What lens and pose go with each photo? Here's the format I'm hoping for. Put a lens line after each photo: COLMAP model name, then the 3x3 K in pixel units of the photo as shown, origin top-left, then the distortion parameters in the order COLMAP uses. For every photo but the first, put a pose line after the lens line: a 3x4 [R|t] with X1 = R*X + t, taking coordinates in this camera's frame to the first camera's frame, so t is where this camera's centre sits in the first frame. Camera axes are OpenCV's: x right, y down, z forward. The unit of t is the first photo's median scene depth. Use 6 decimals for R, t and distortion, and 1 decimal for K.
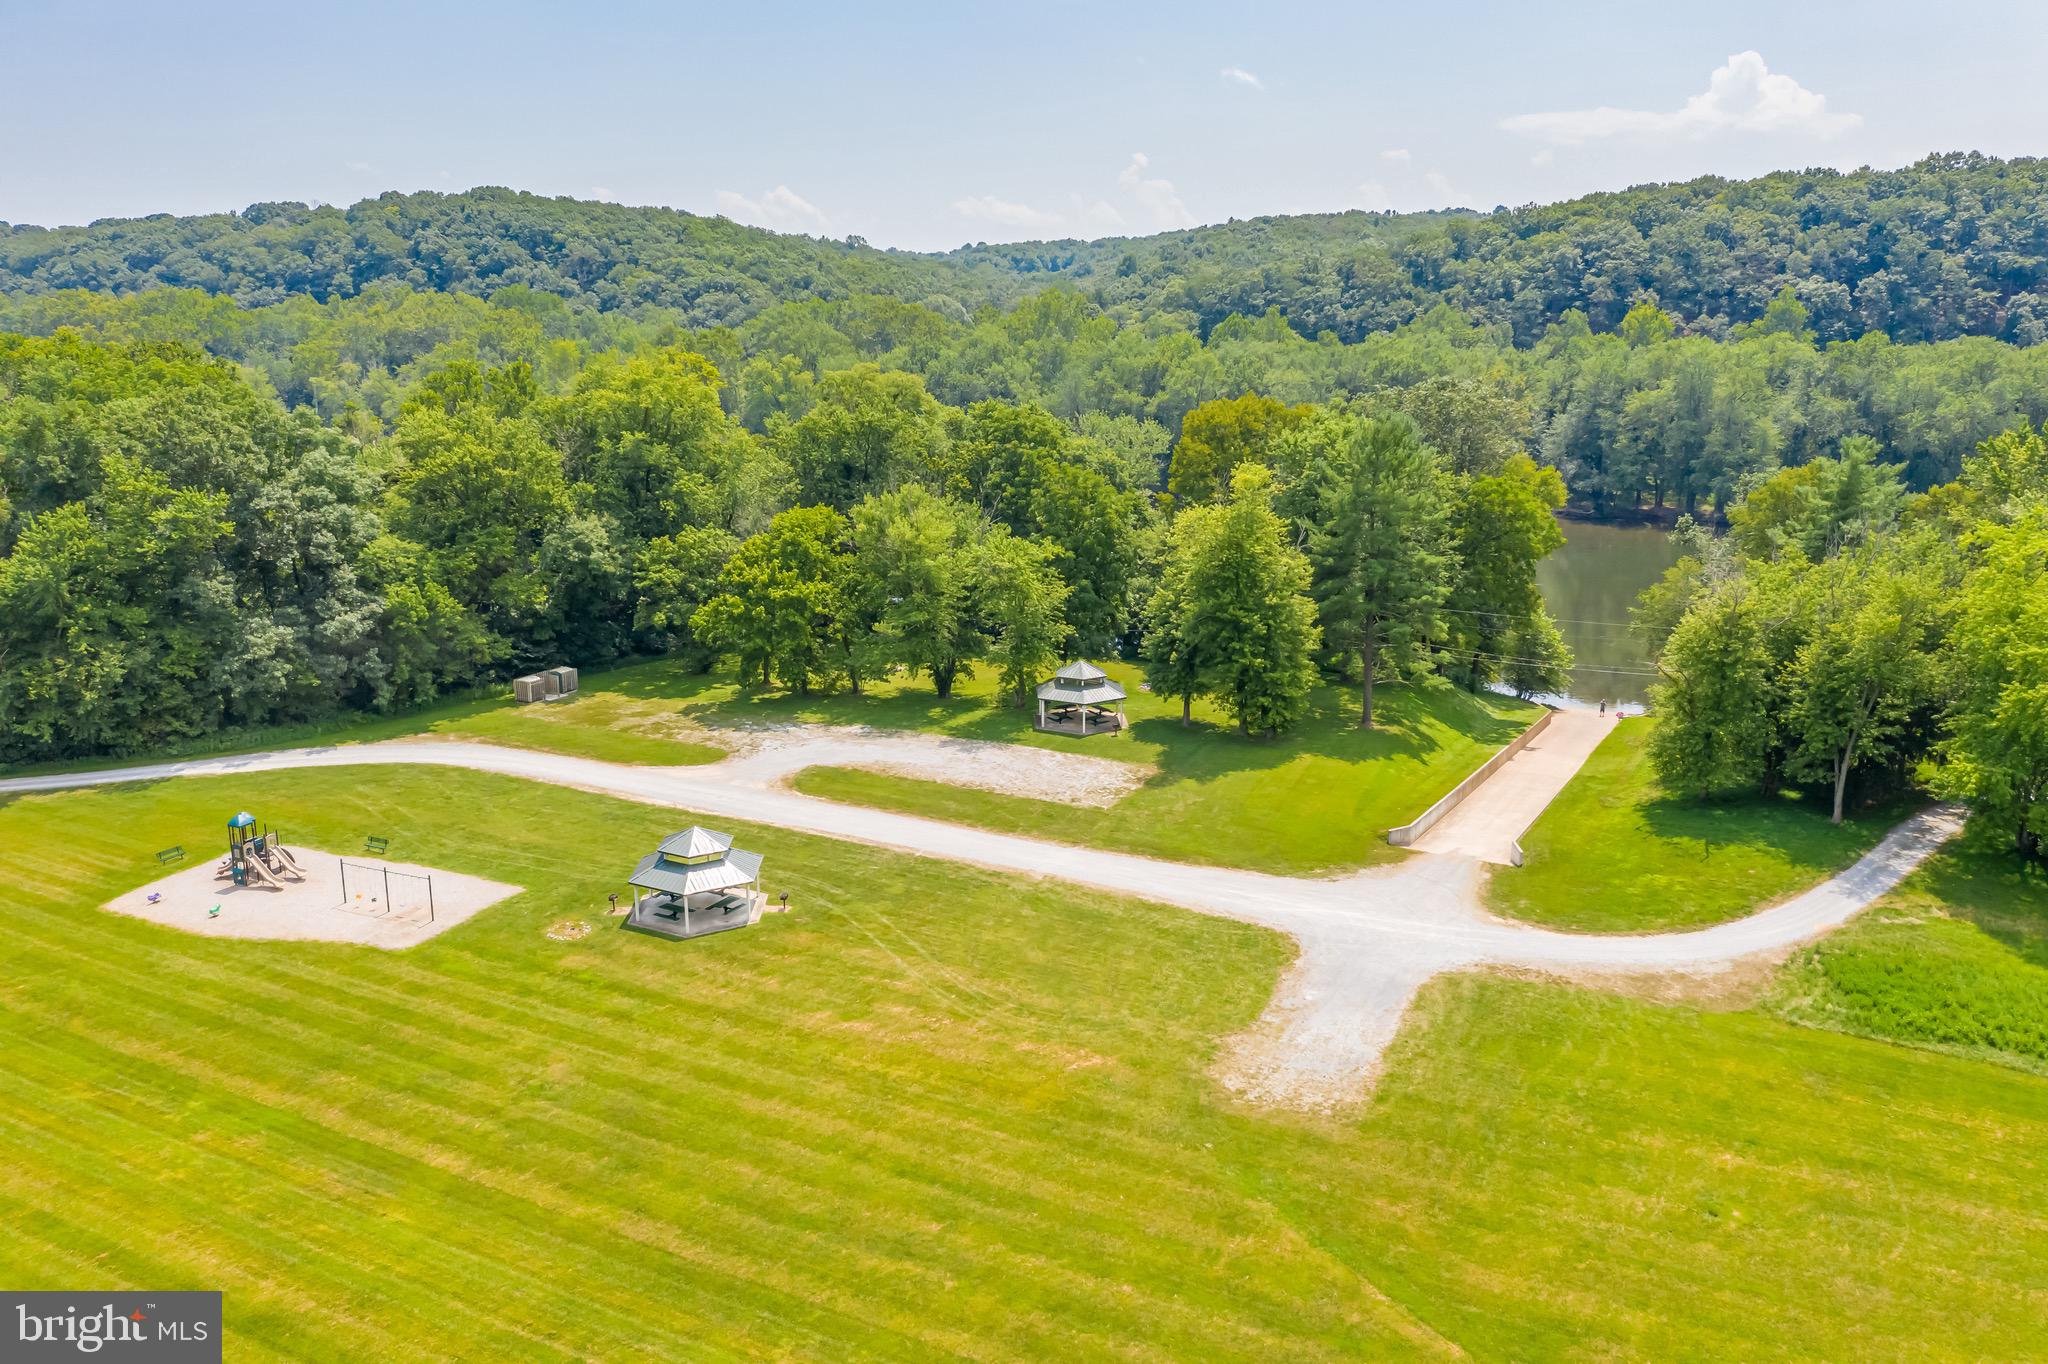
lens RADIAL K [[1614.0, 0, 1029.3], [0, 1614.0, 676.5], [0, 0, 1]] dist [-0.008630, -0.002573]
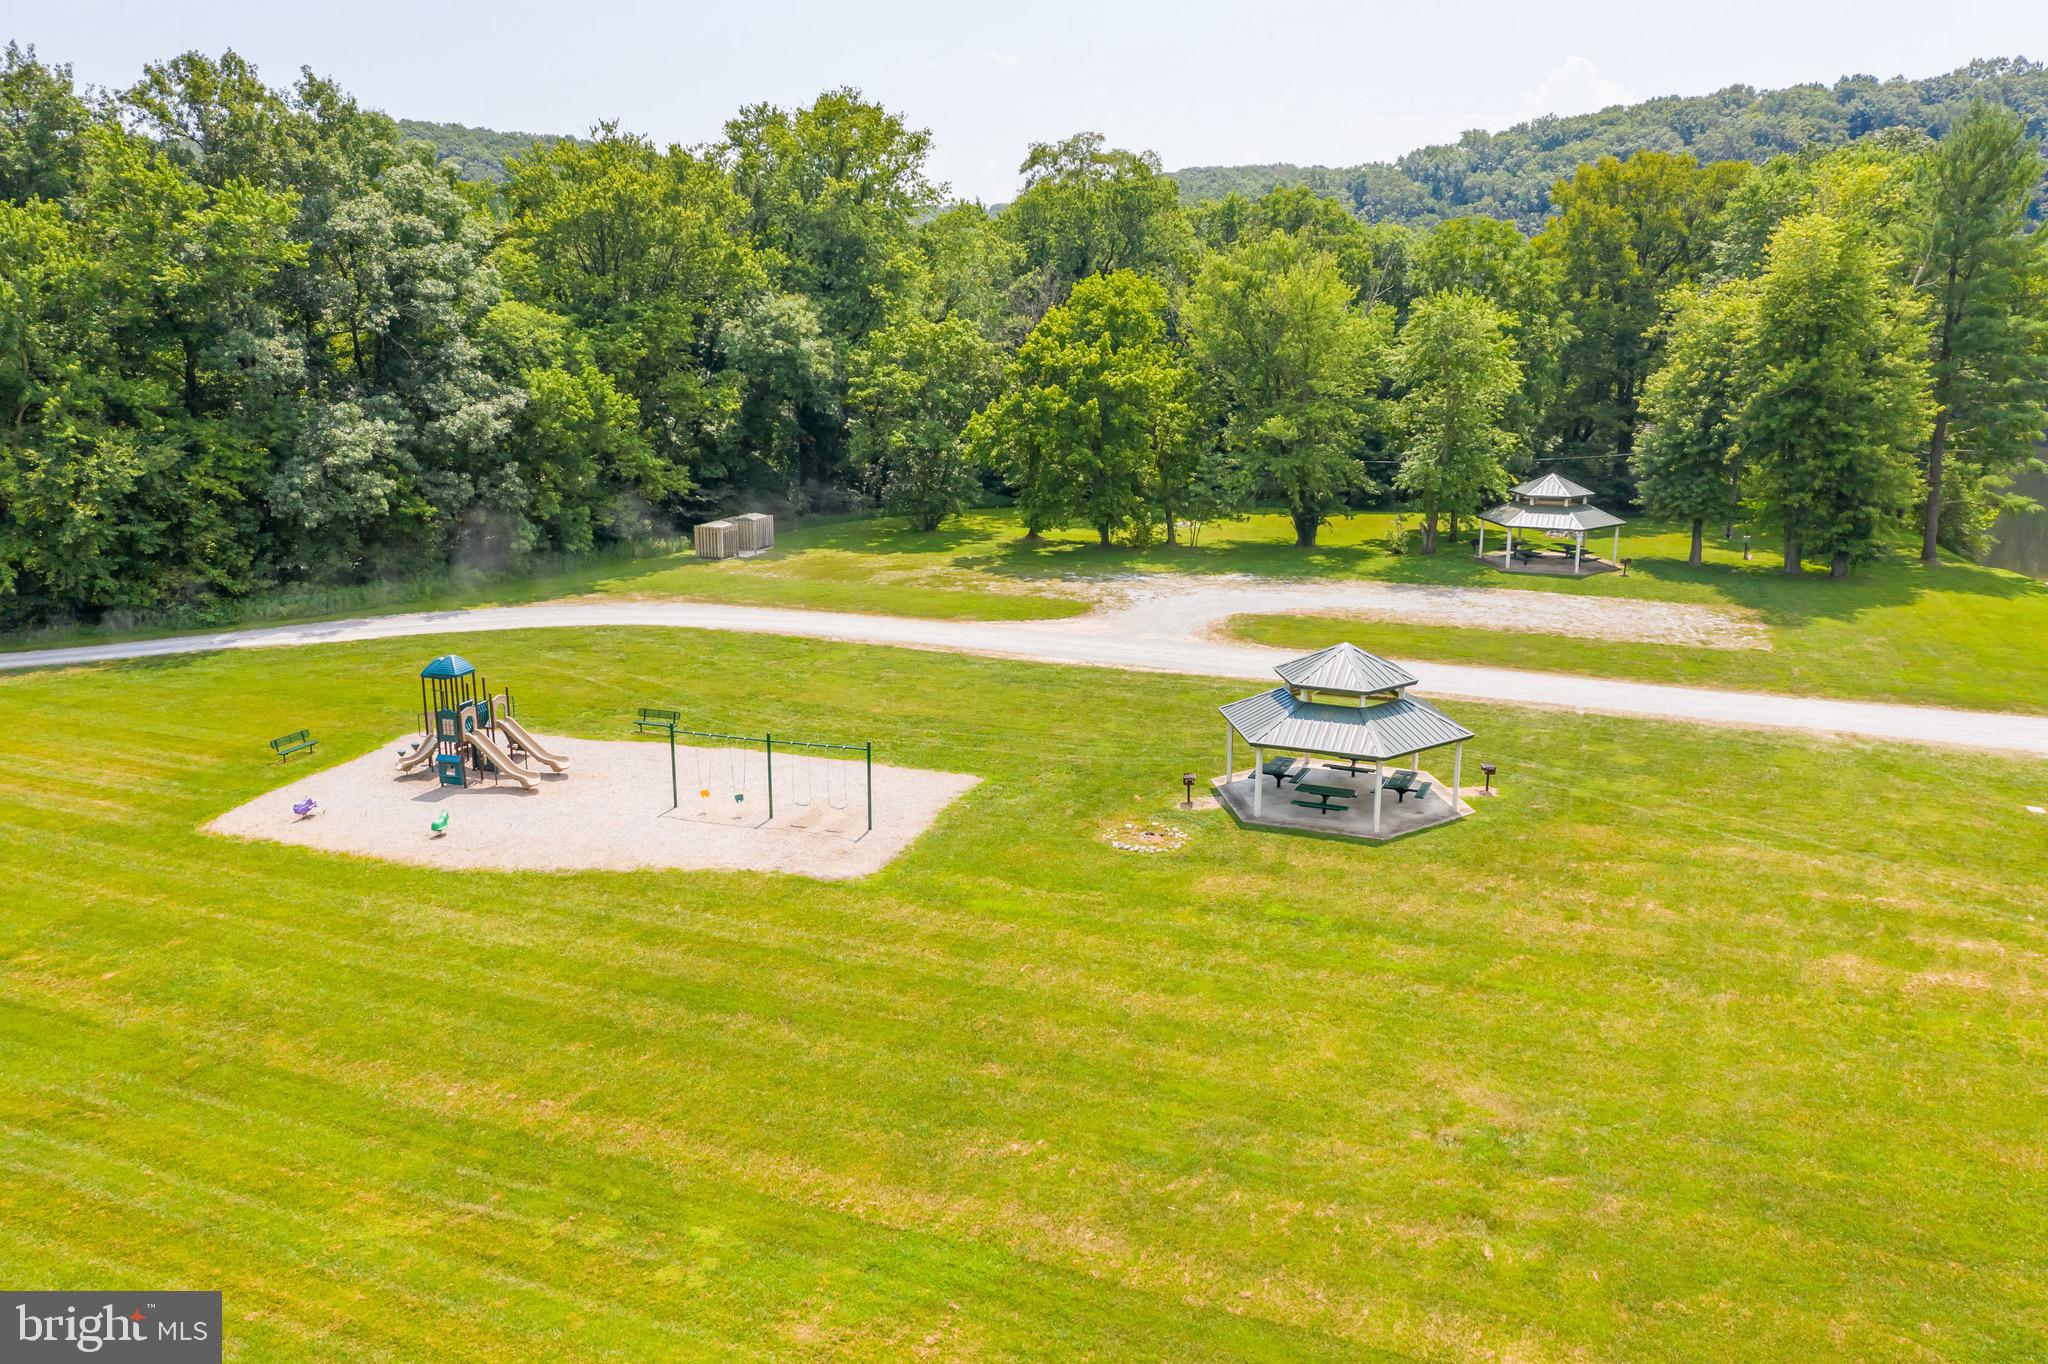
lens RADIAL K [[1614.1, 0, 1029.7], [0, 1614.1, 676.9], [0, 0, 1]] dist [-0.004118, -0.007184]
pose [[0.995315, -0.021975, 0.094152, -0.259253], [0.021989, 0.999758, 0.000890, 0.072128], [-0.094149, 0.001185, 0.995557, 0.329100]]
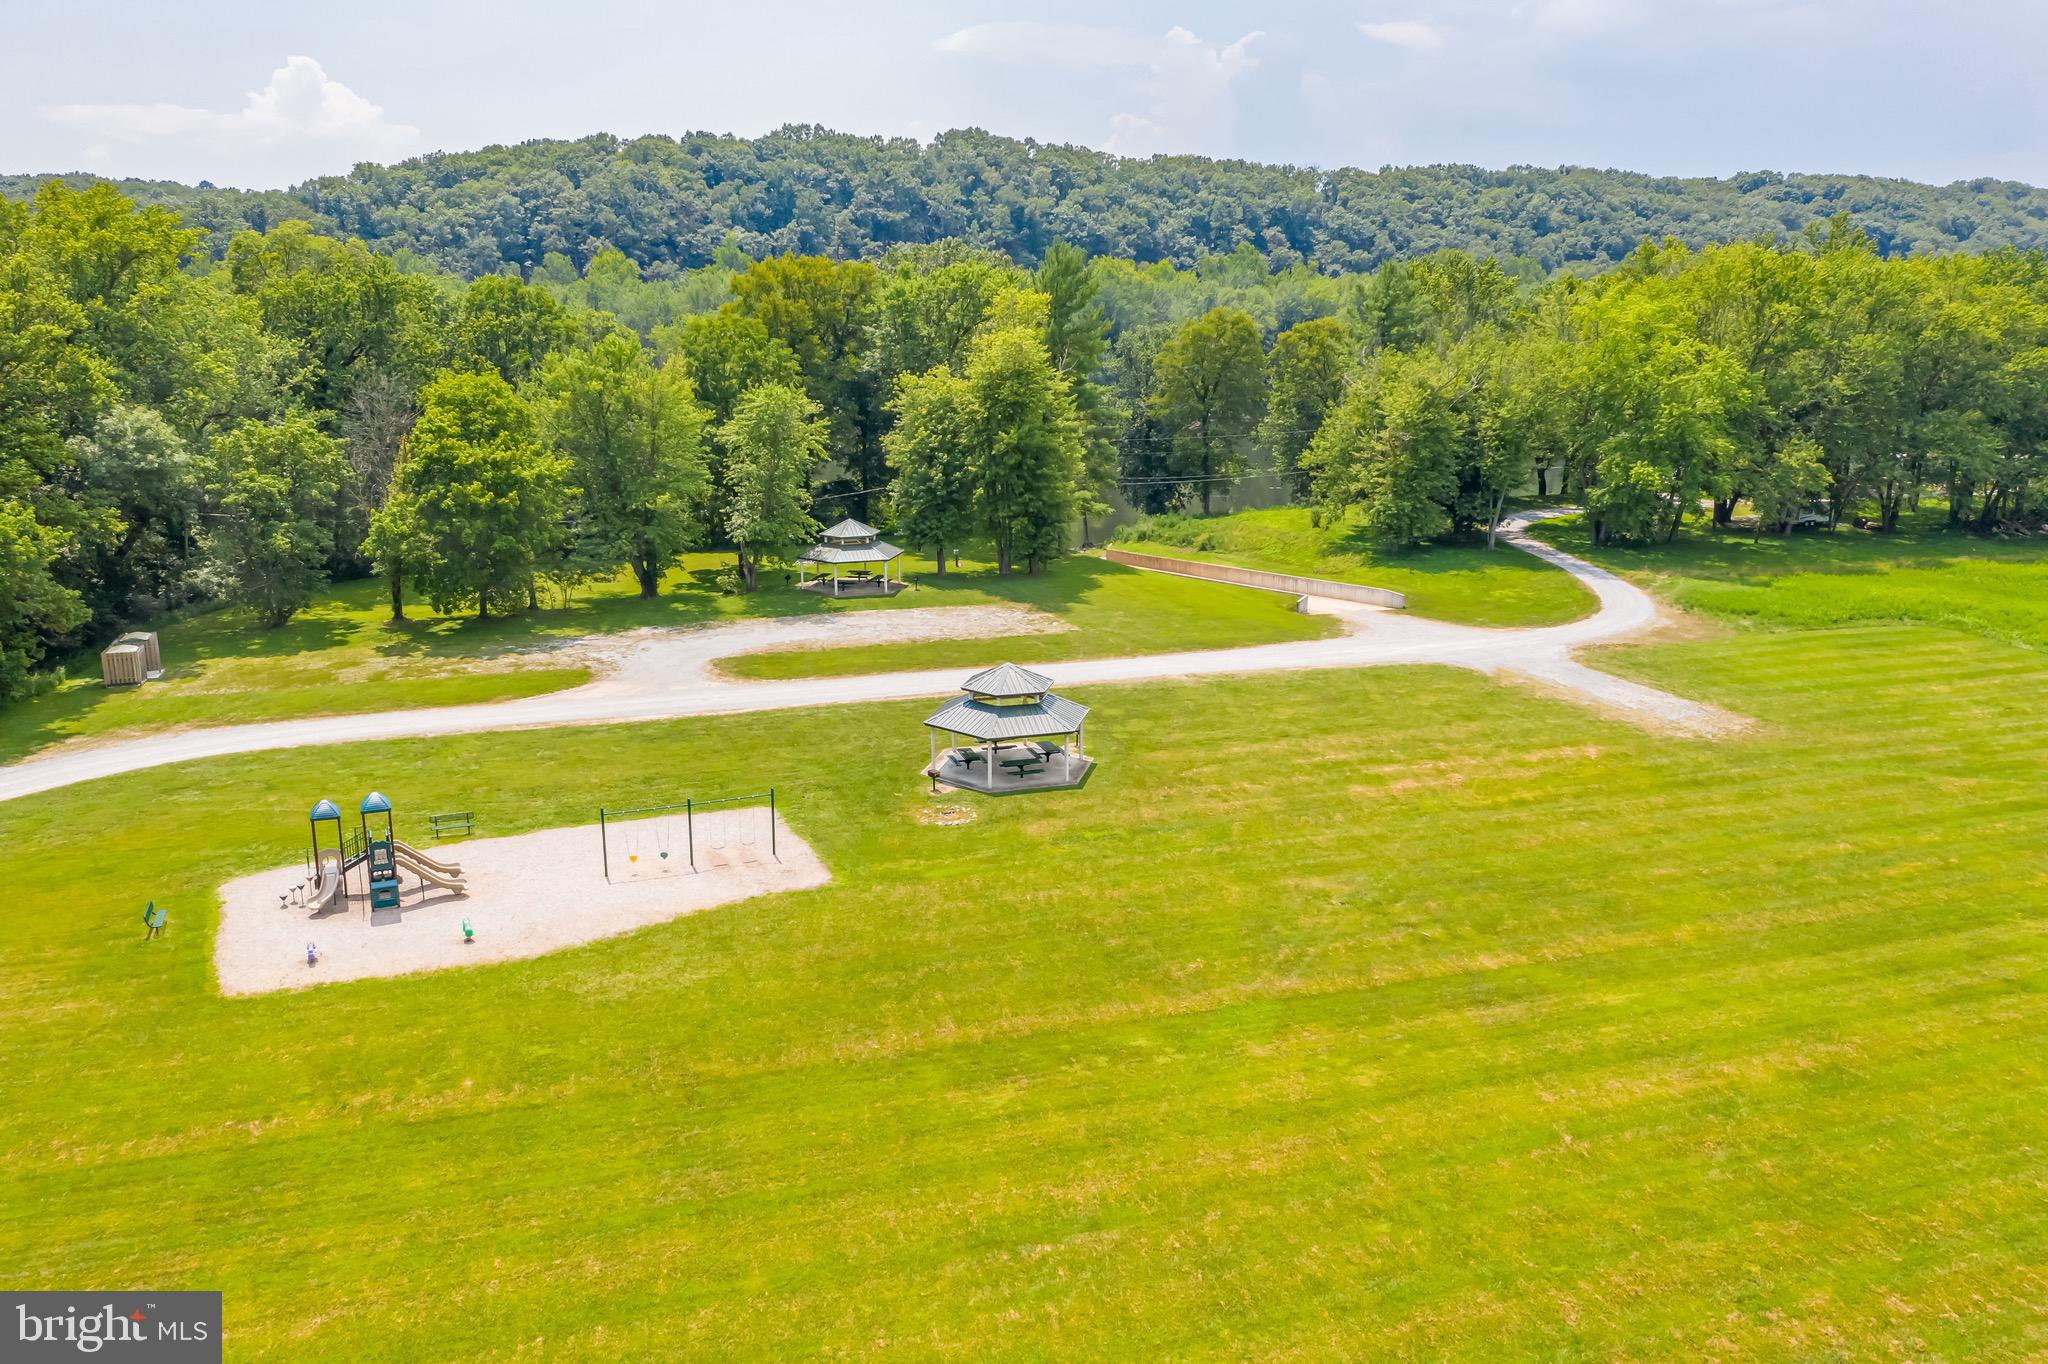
lens RADIAL K [[1608.8, 0, 1022.7], [0, 1608.8, 677.3], [0, 0, 1]] dist [-0.009809, -0.003371]
pose [[0.693505, -0.169444, 0.700242, -0.548364], [0.170886, 0.982900, 0.068600, 0.032277], [-0.699892, 0.072087, 0.710602, 0.295409]]
